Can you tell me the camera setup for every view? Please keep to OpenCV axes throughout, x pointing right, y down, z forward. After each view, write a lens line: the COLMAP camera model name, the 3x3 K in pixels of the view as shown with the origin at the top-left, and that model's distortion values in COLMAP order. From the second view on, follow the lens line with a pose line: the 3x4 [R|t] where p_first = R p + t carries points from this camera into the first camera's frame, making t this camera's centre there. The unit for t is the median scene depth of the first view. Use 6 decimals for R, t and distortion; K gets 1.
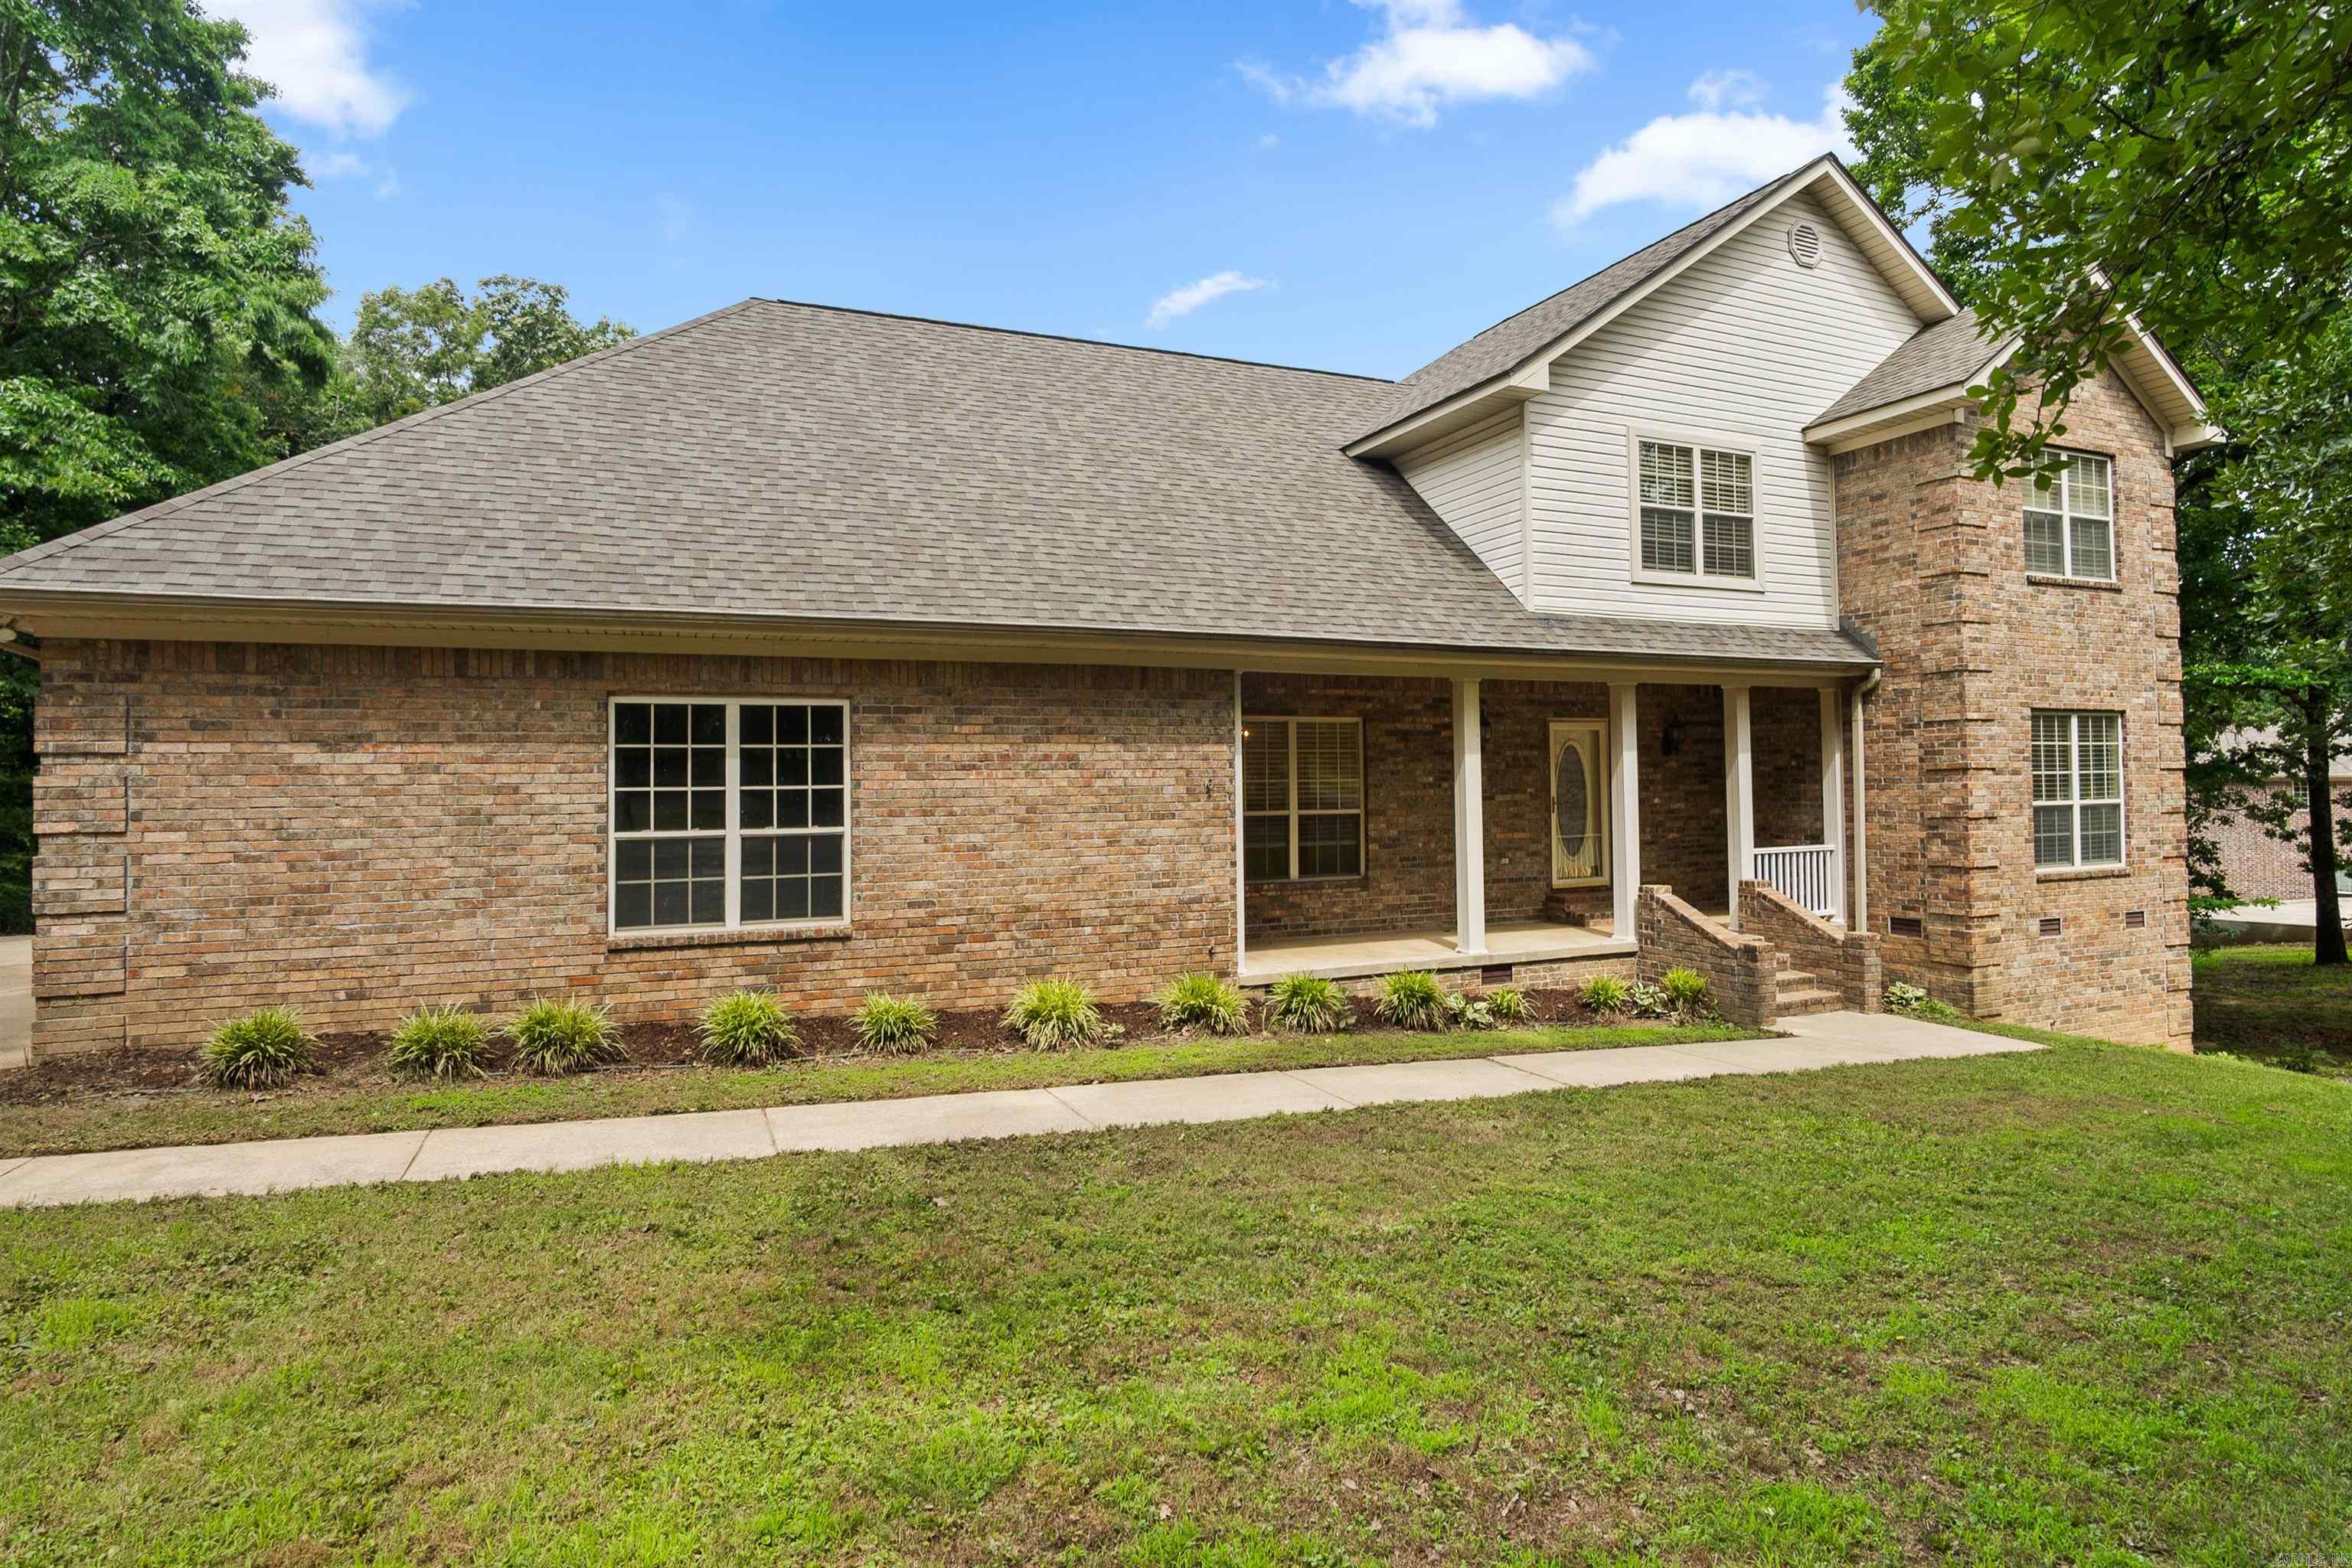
lens RADIAL K [[1283.3, 0, 1179.6], [0, 1283.3, 742.3], [0, 0, 1]] dist [-0.024046, 0.001725]
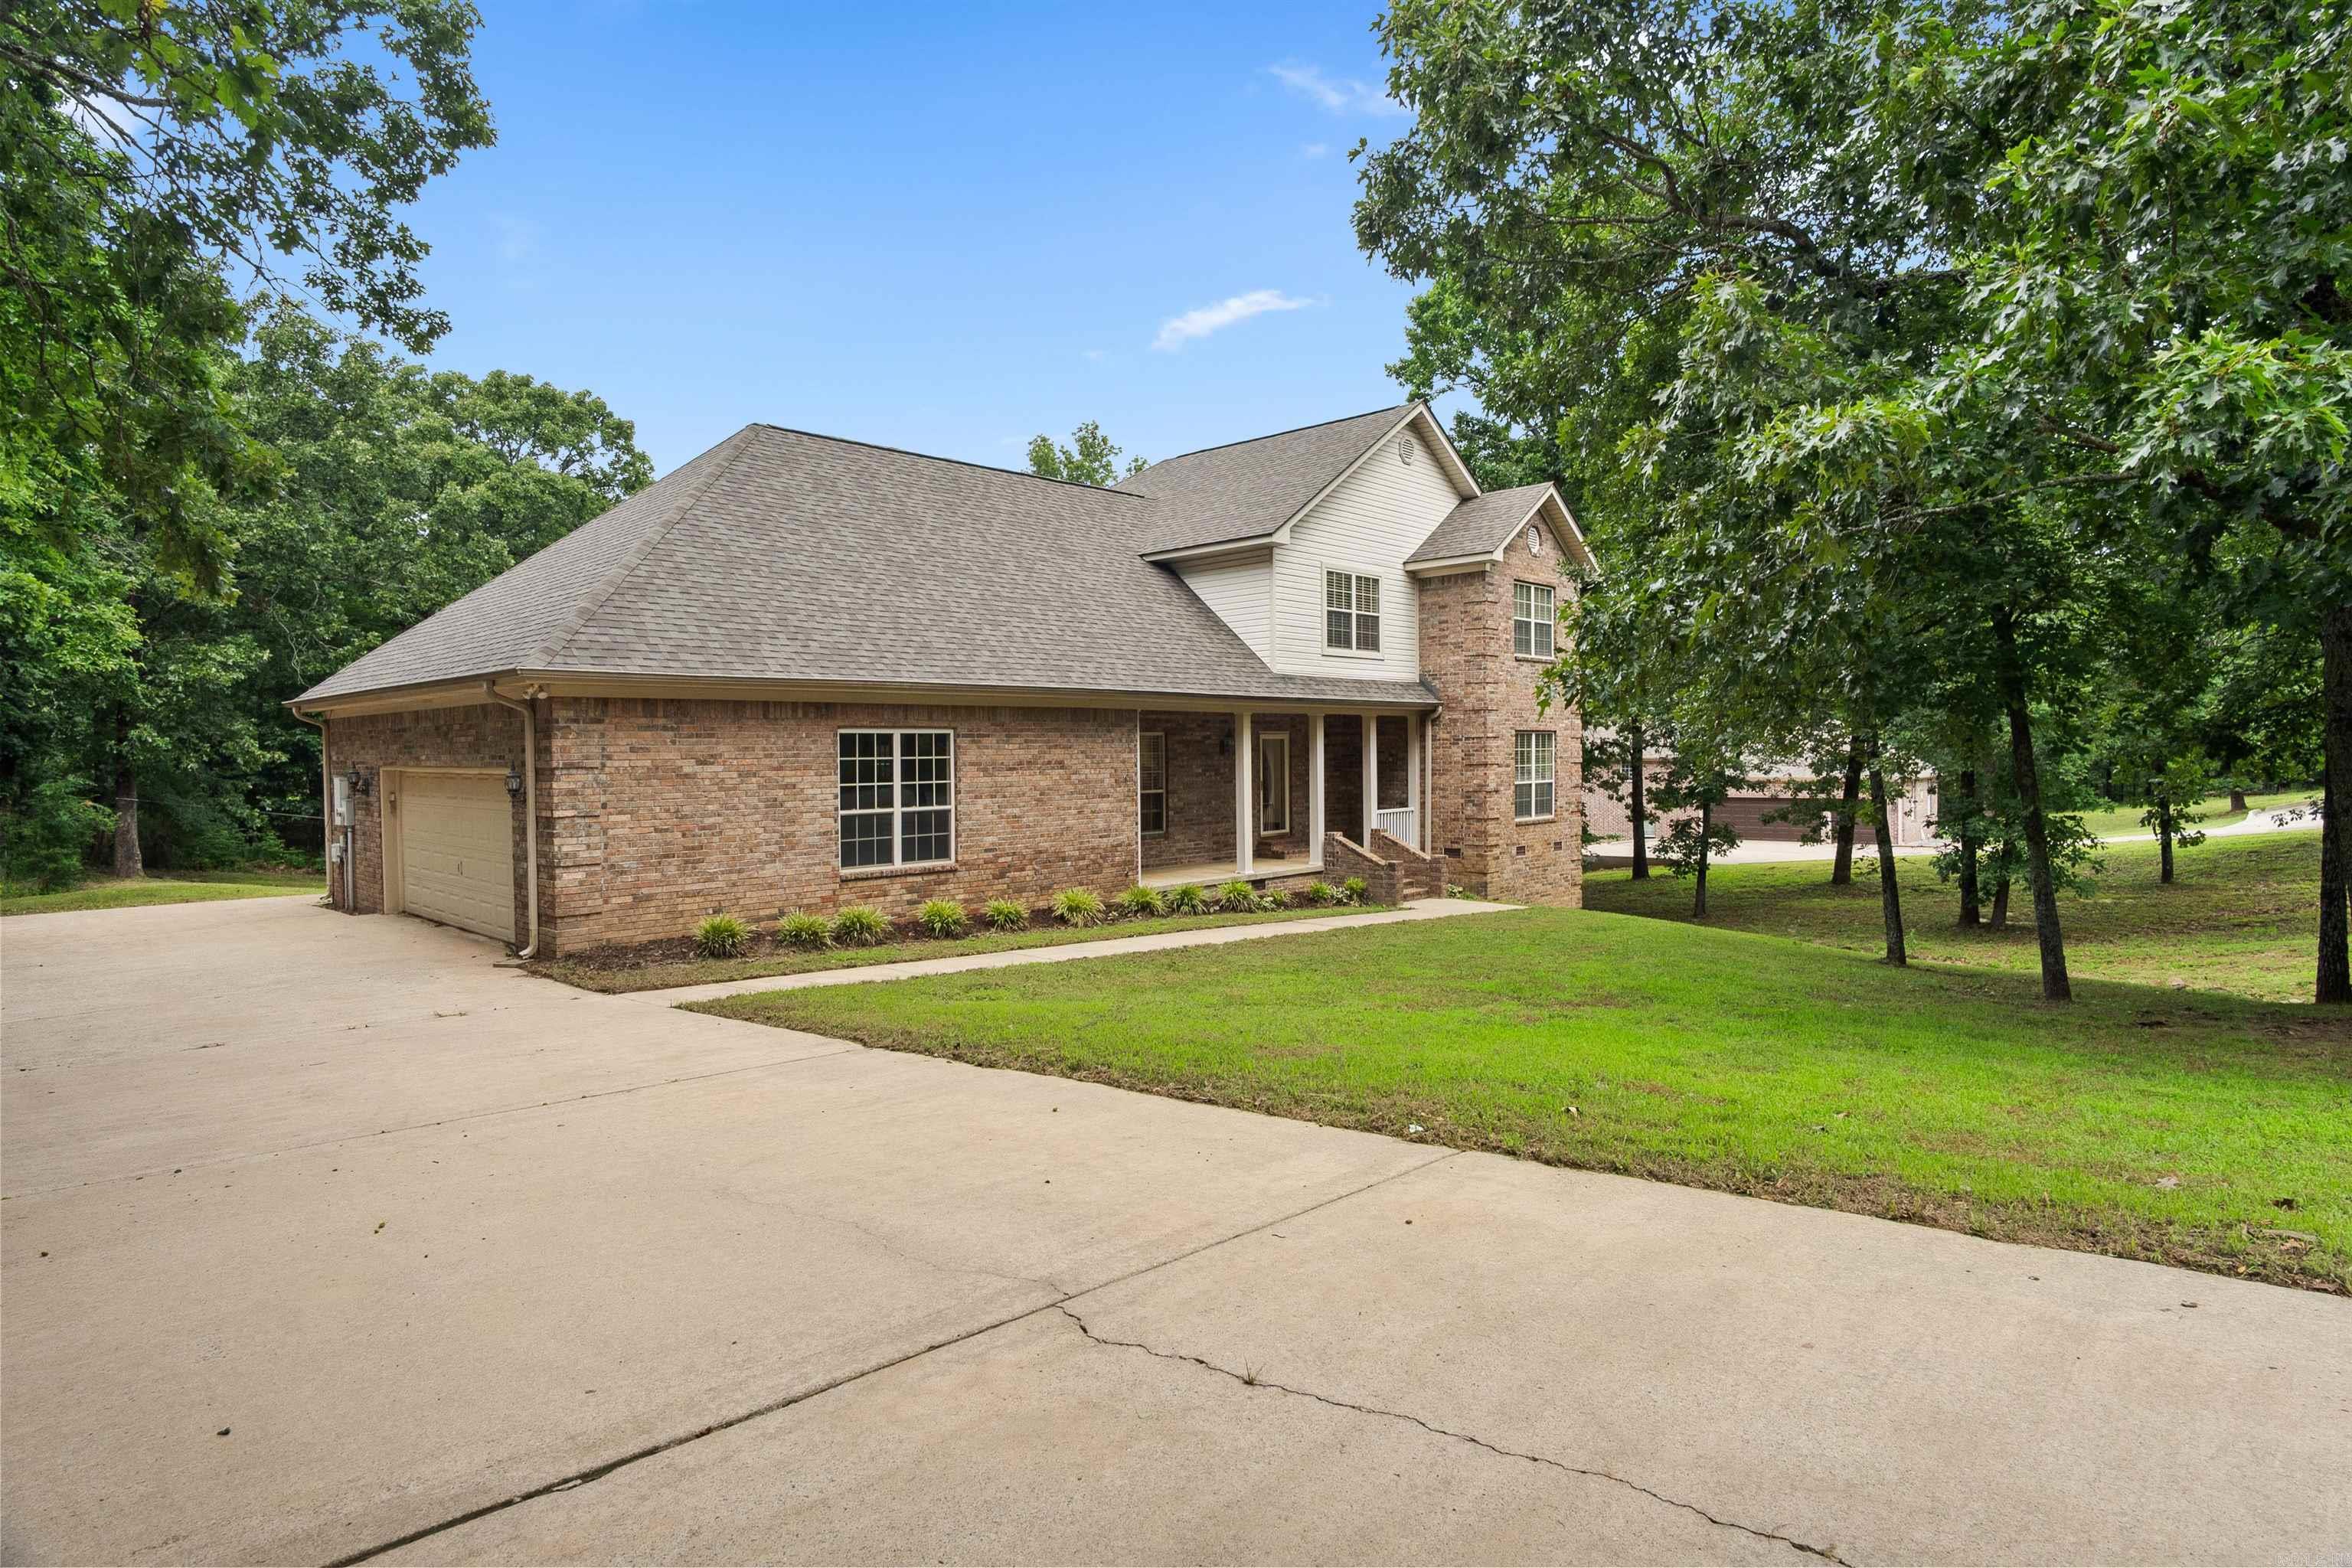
lens RADIAL K [[1270.2, 0, 1186.9], [0, 1270.2, 785.0], [0, 0, 1]] dist [-0.012379, 0.008663]
pose [[0.921367, -0.009175, 0.388586, -0.474563], [-0.012292, 0.998533, 0.052724, -0.039652], [-0.388500, -0.053354, 0.919903, -0.496292]]
